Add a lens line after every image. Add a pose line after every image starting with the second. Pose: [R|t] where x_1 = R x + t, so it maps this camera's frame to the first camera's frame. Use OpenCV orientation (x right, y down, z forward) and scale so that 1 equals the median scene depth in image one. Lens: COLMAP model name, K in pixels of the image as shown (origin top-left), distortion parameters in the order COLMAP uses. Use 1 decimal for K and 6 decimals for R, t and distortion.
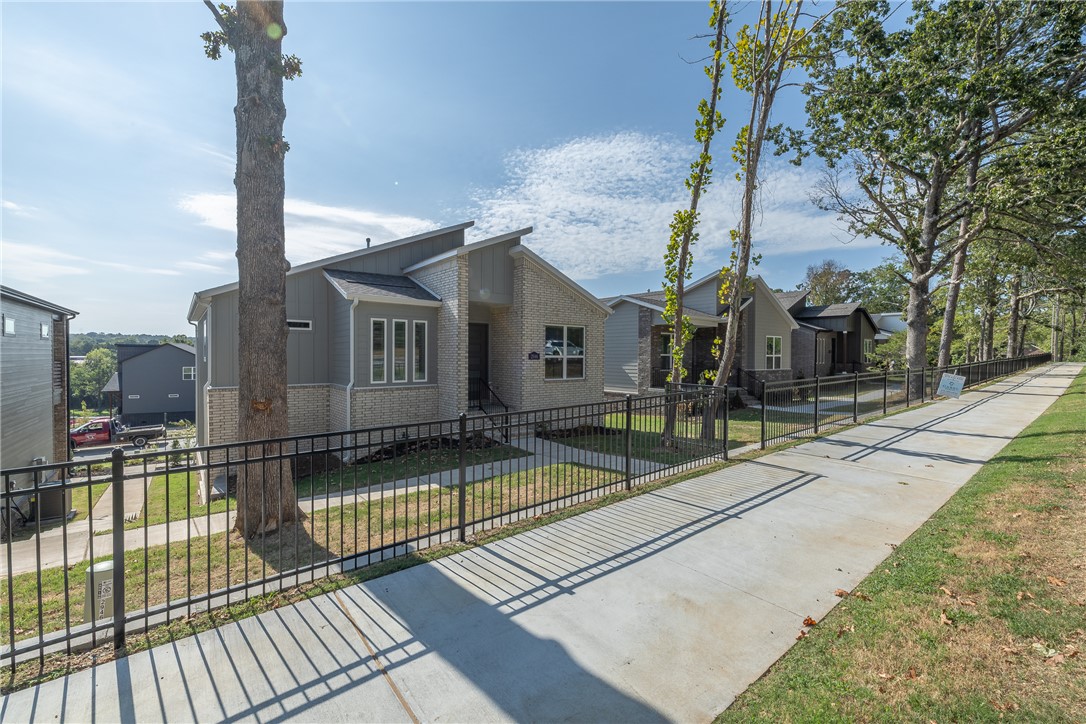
lens RADIAL K [[457.1, 0, 543.9], [0, 457.1, 363.4], [0, 0, 1]] dist [0.001051, 0.000137]
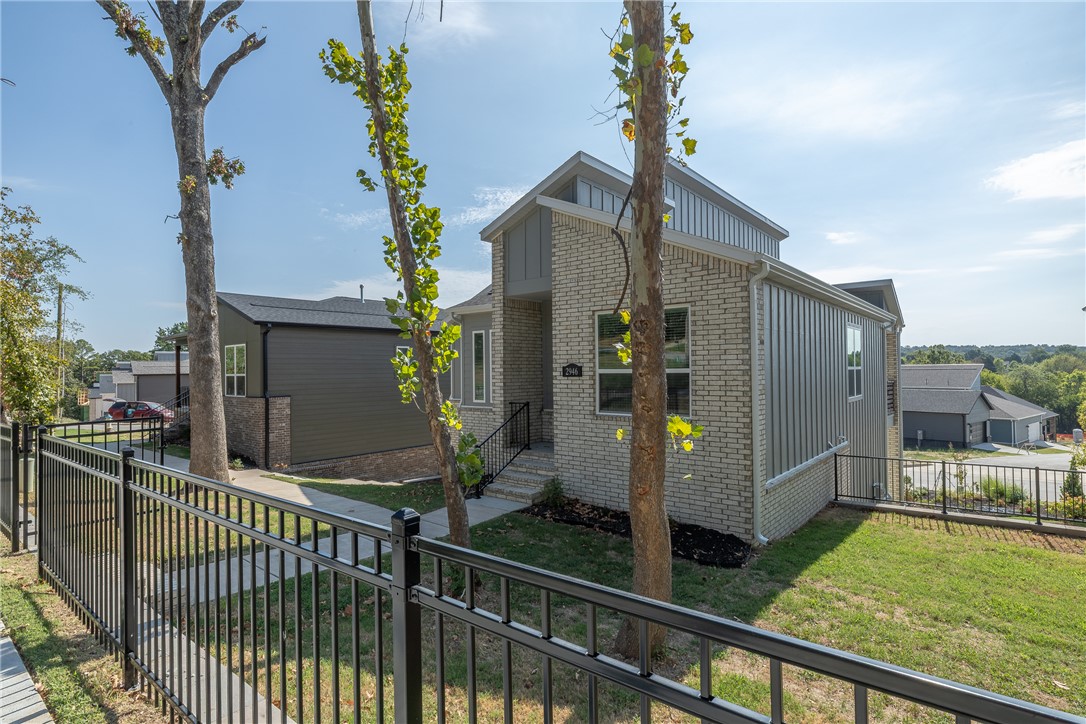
lens RADIAL K [[549.3, 0, 545.9], [0, 549.3, 363.5], [0, 0, 1]] dist [-0.002372, -0.000067]
pose [[0.202973, -0.017215, -0.979033, 0.653885], [-0.004426, 0.999819, -0.018498, -0.012393], [0.979174, 0.008088, 0.202860, 0.820522]]
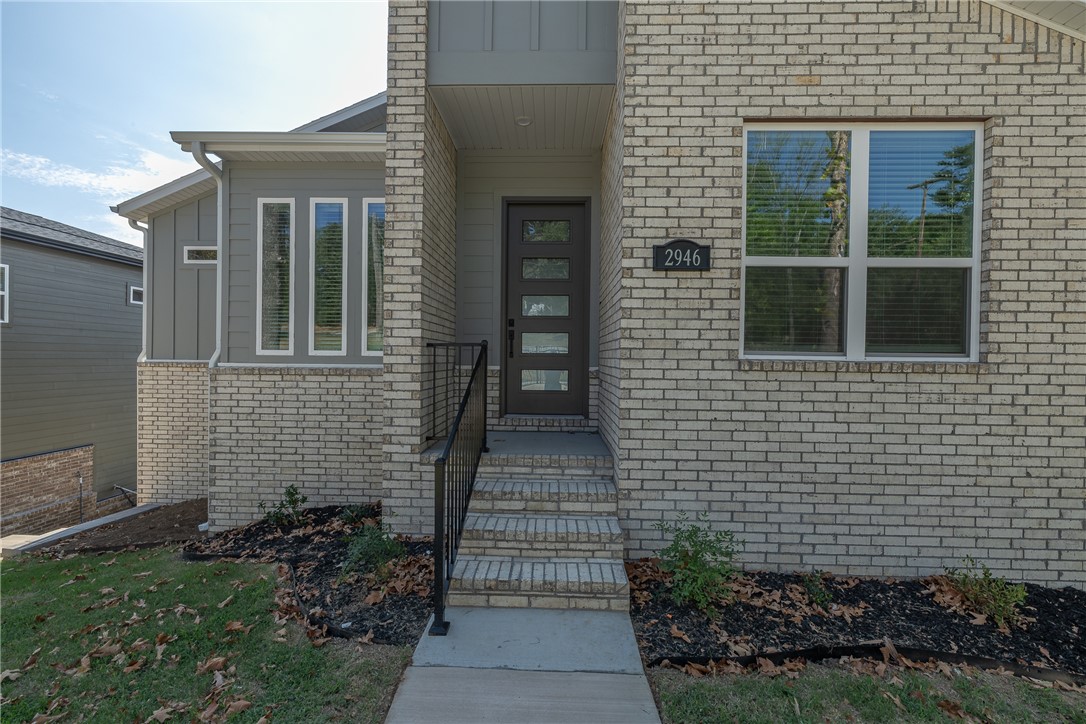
lens RADIAL K [[457.1, 0, 544.3], [0, 457.1, 359.8], [0, 0, 1]] dist [0.001051, 0.000137]
pose [[0.756700, 0.008656, -0.653705, 0.082529], [-0.019934, 0.999753, -0.009837, 0.042486], [0.653458, 0.020474, 0.756686, 0.764676]]
